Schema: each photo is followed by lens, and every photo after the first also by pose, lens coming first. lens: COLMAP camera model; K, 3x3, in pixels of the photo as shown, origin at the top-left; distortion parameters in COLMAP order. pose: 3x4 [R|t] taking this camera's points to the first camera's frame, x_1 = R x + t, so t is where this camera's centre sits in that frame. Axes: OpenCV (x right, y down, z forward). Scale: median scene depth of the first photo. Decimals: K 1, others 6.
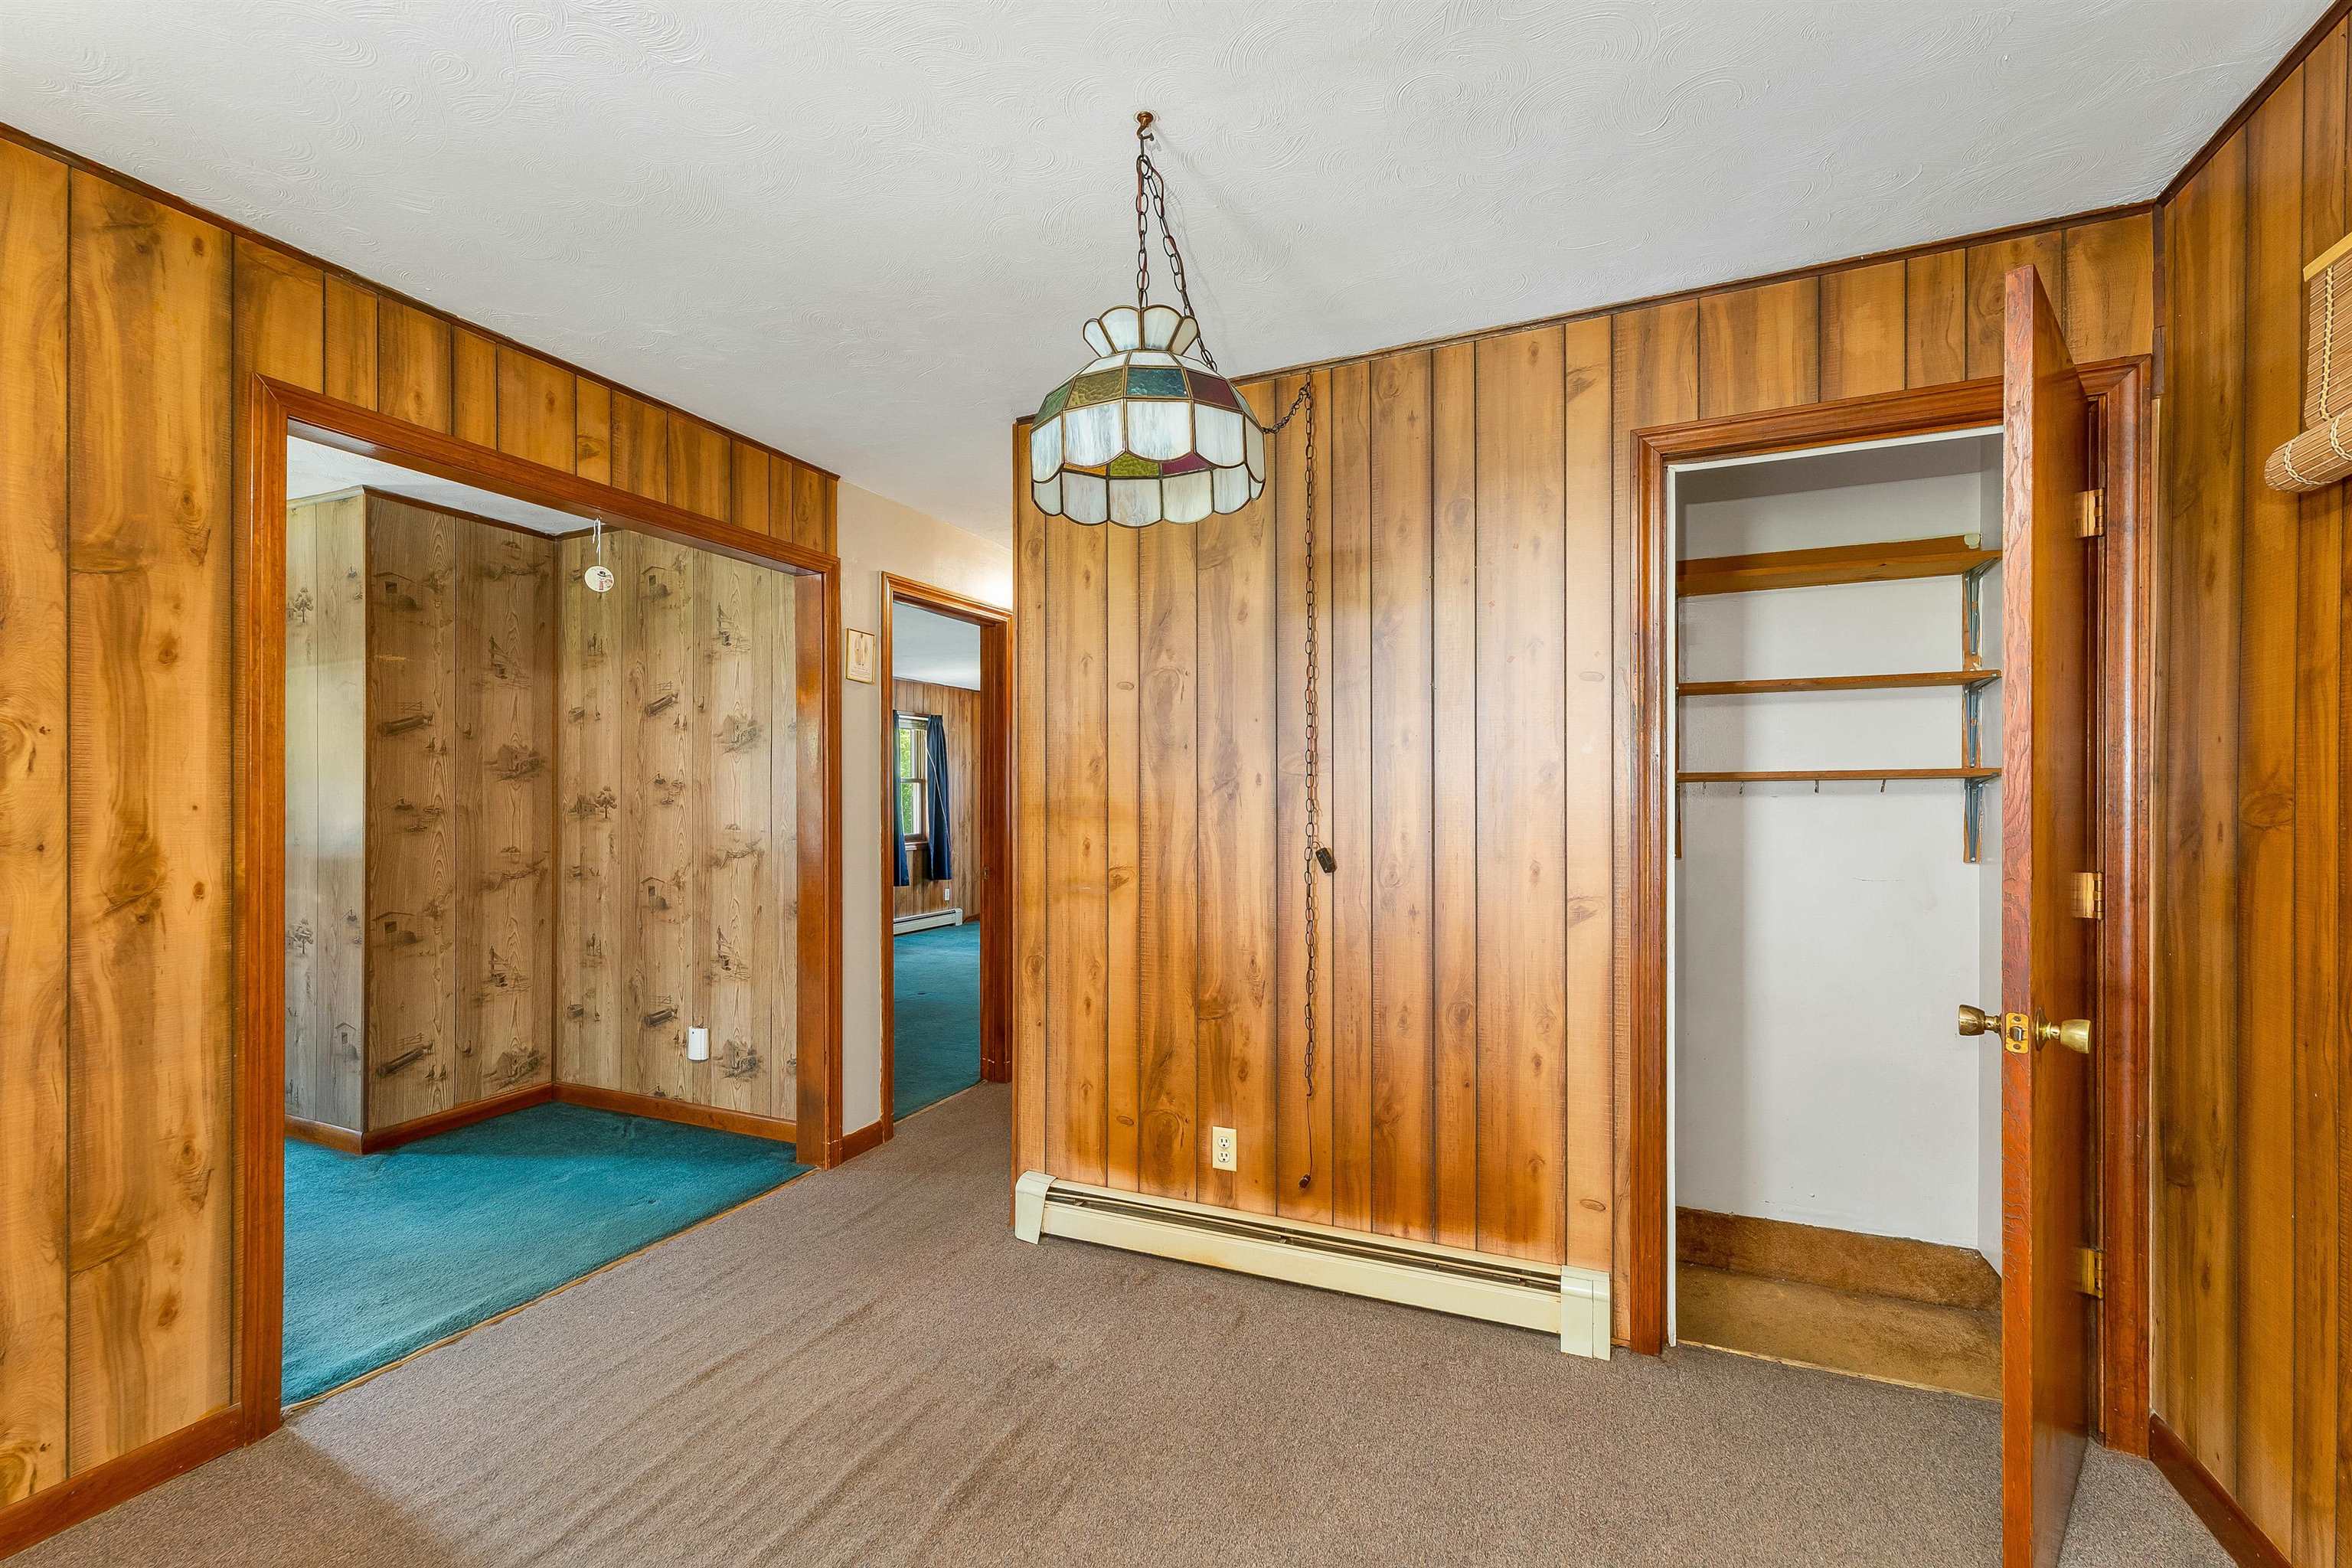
lens RADIAL K [[994.9, 0, 1164.9], [0, 994.9, 795.9], [0, 0, 1]] dist [-0.000472, 0.000034]
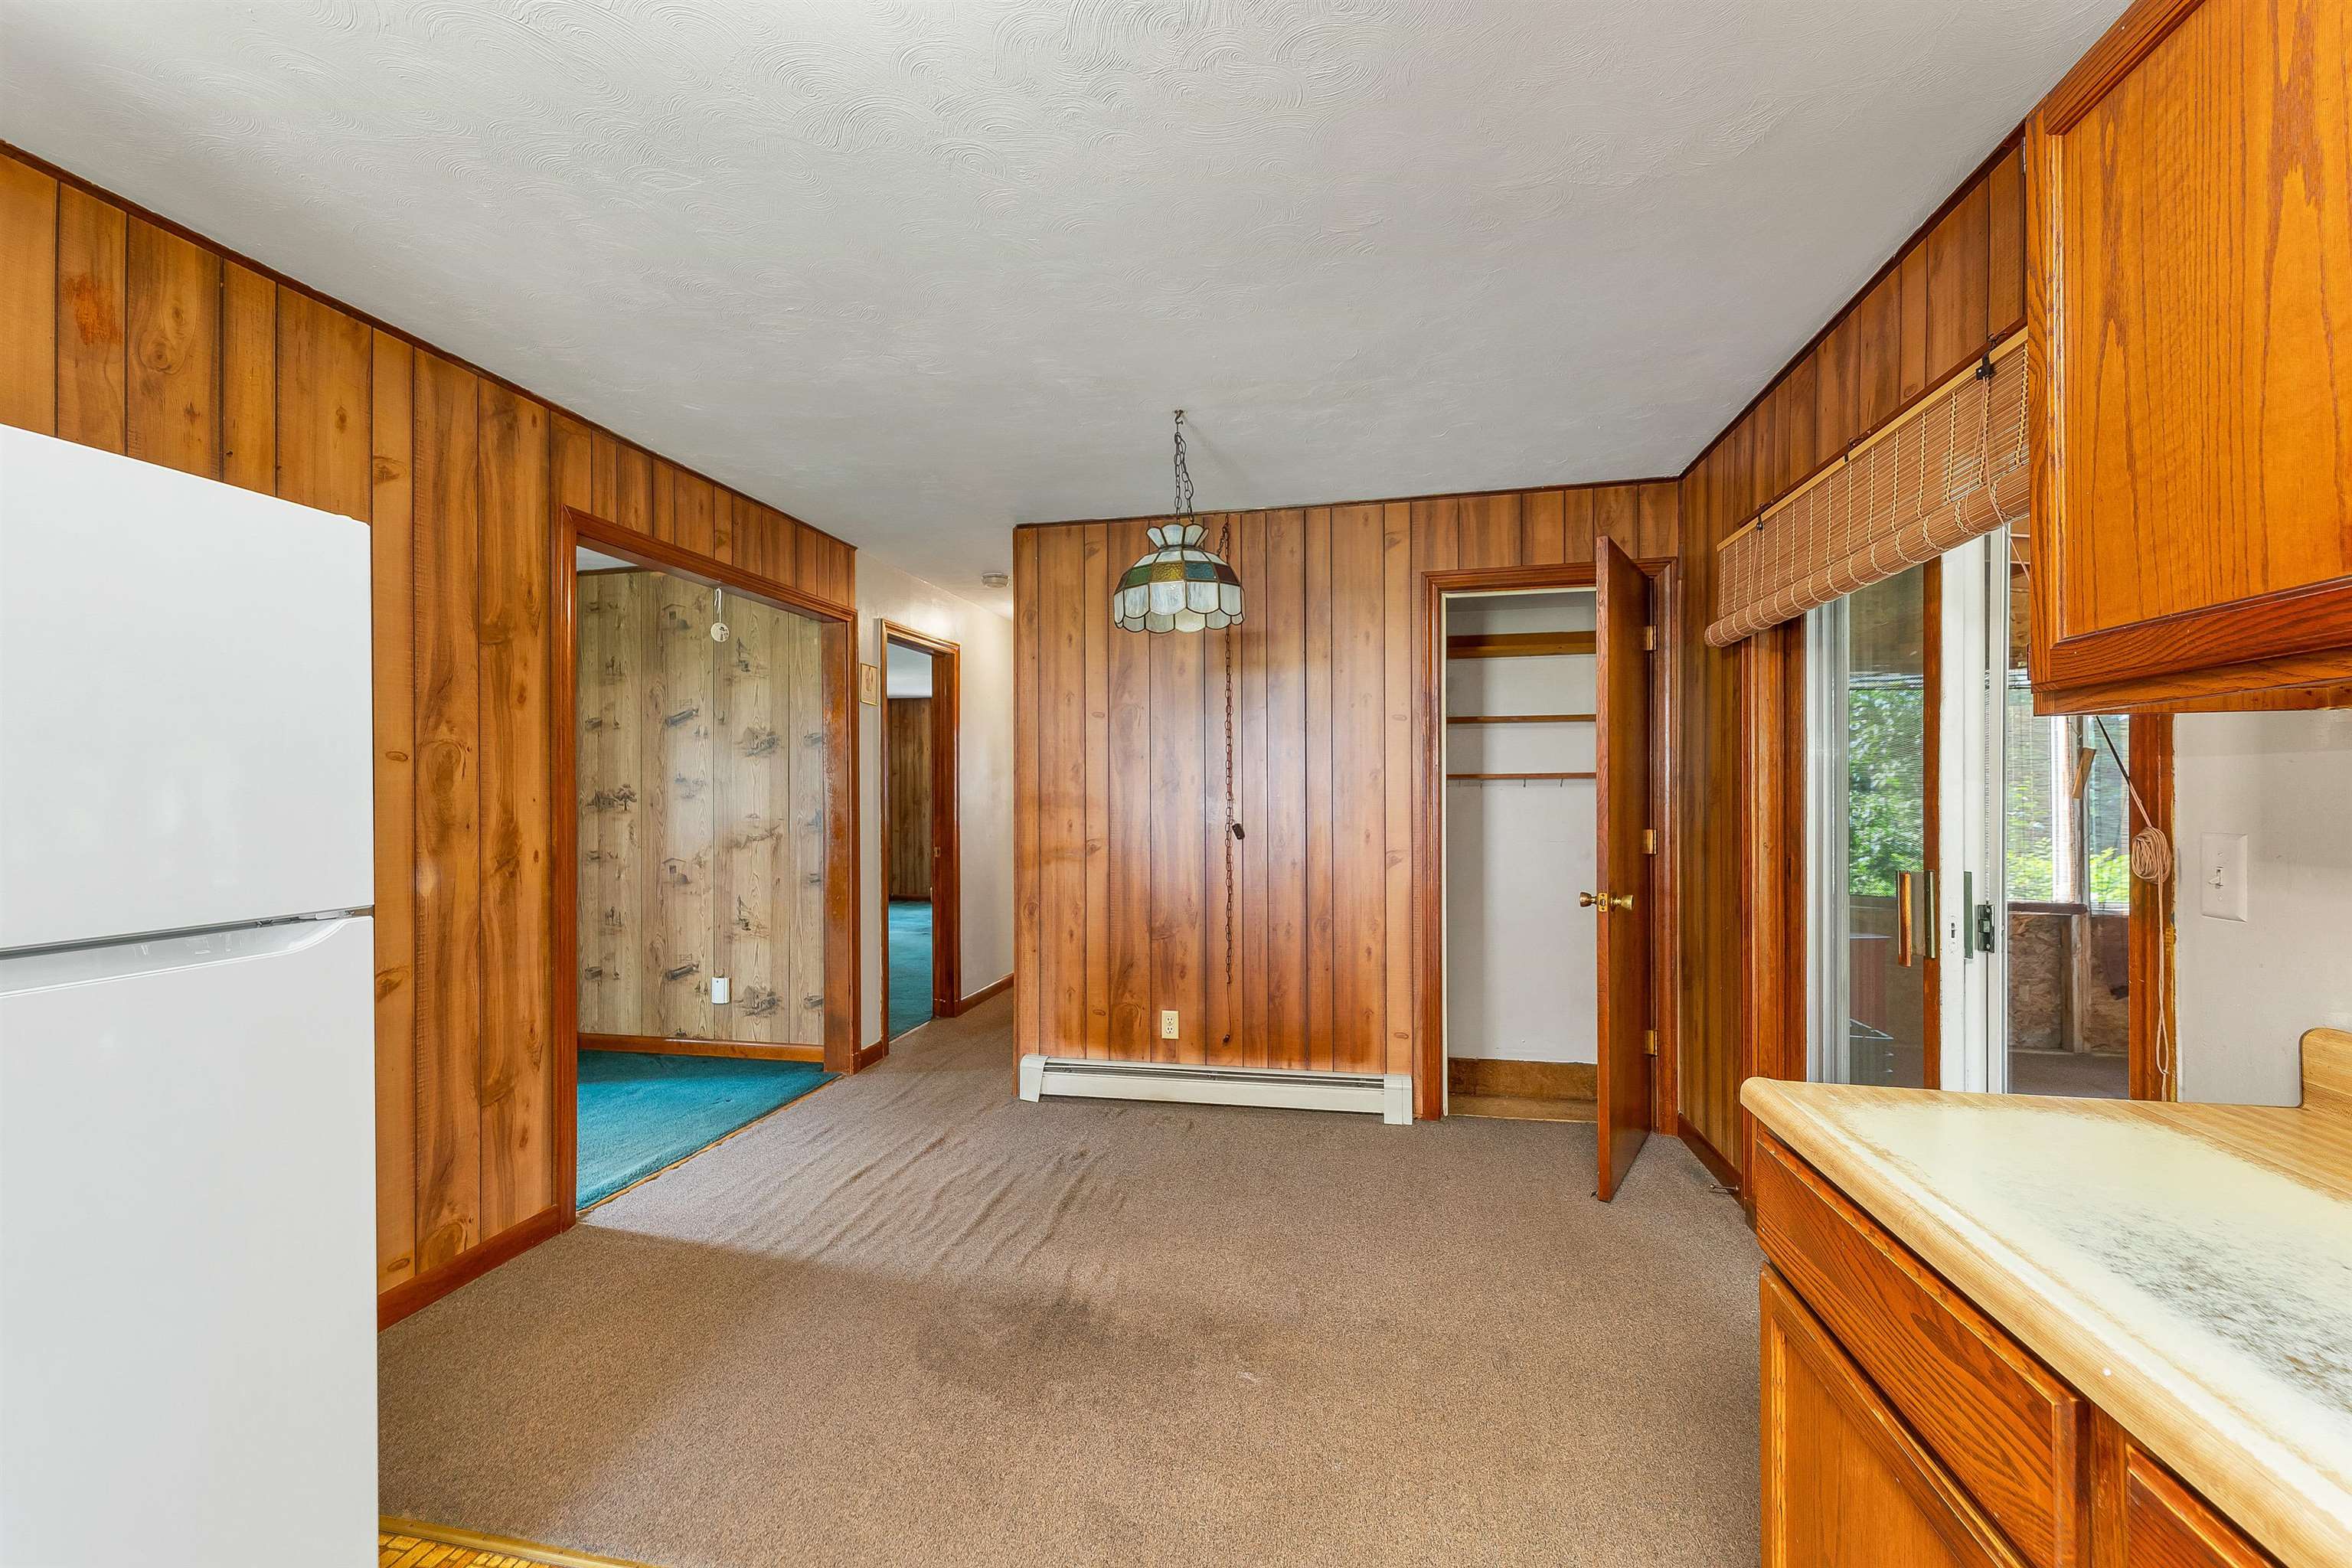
lens RADIAL K [[964.1, 0, 1170.1], [0, 964.1, 790.3], [0, 0, 1]] dist [0.000293, -0.000168]
pose [[0.977259, -0.002905, 0.212028, -0.249351], [0.002942, 0.999996, 0.000143, -0.000100], [-0.212027, 0.000484, 0.977264, -0.426966]]
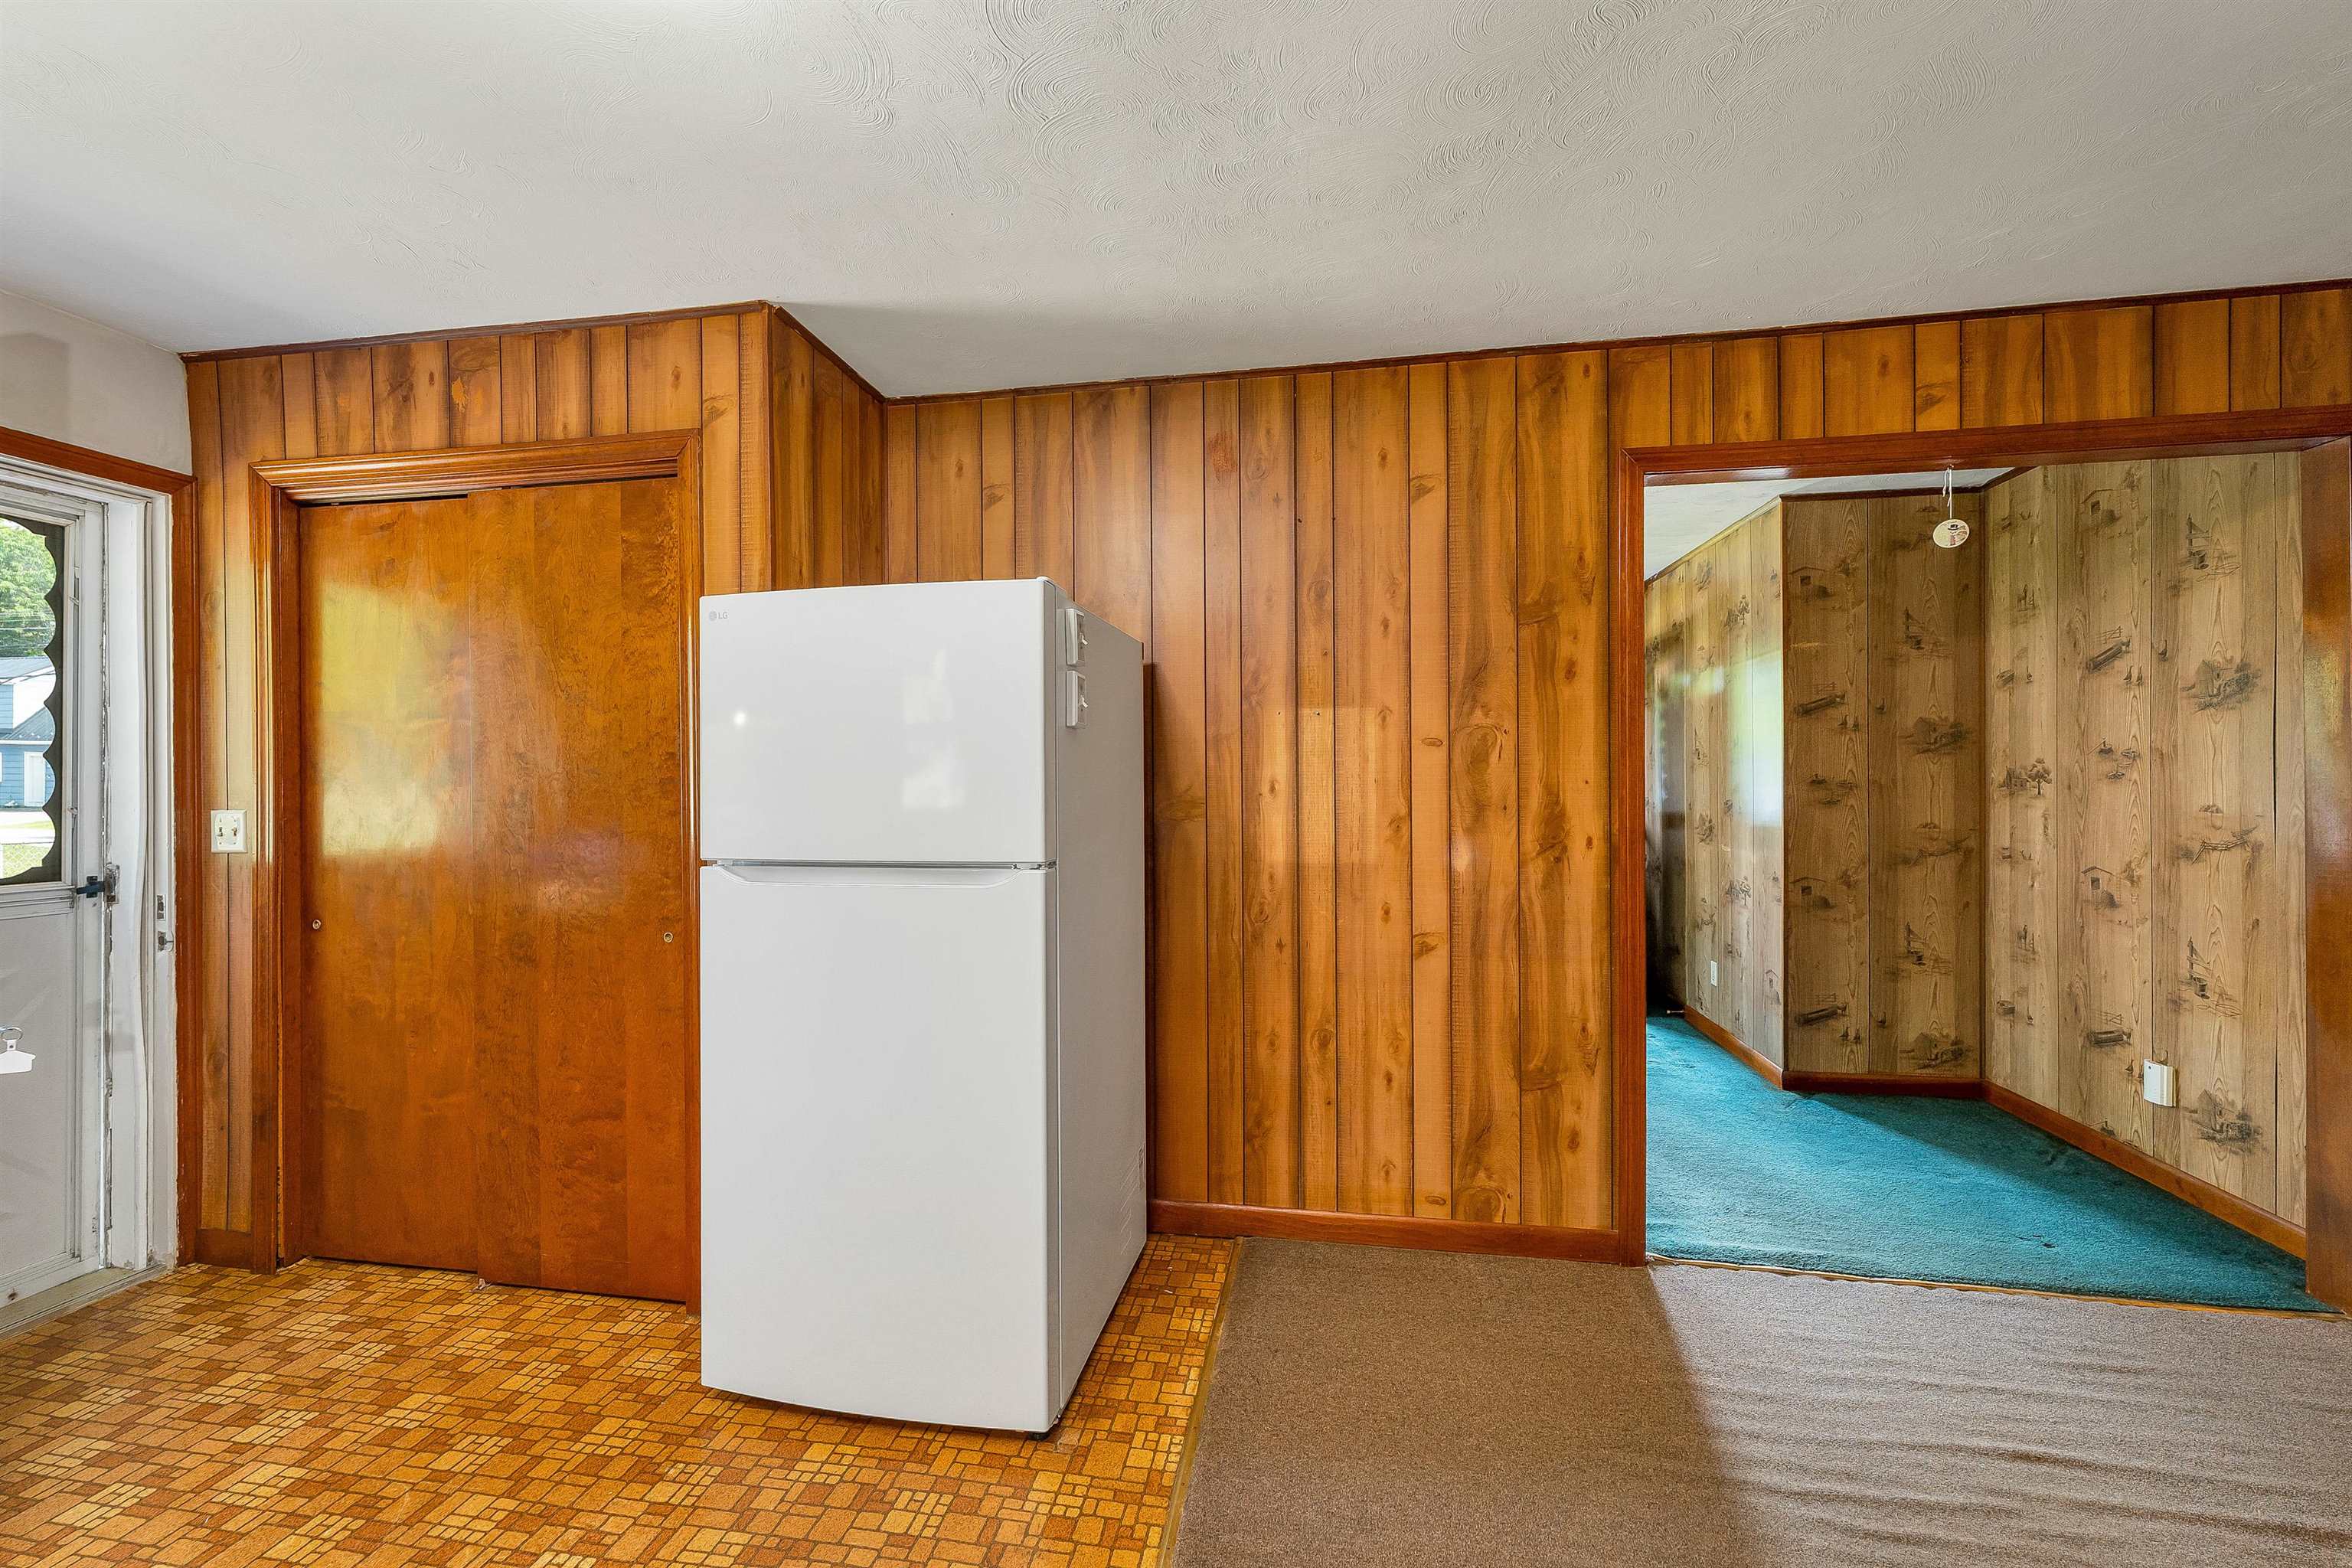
lens RADIAL K [[979.6, 0, 1167.5], [0, 979.6, 781.0], [0, 0, 1]] dist [0.003756, 0.000103]
pose [[0.235881, 0.002573, -0.971779, 0.143533], [0.009163, 0.999946, 0.004872, -0.000984], [0.971739, -0.010053, 0.235845, 0.083283]]
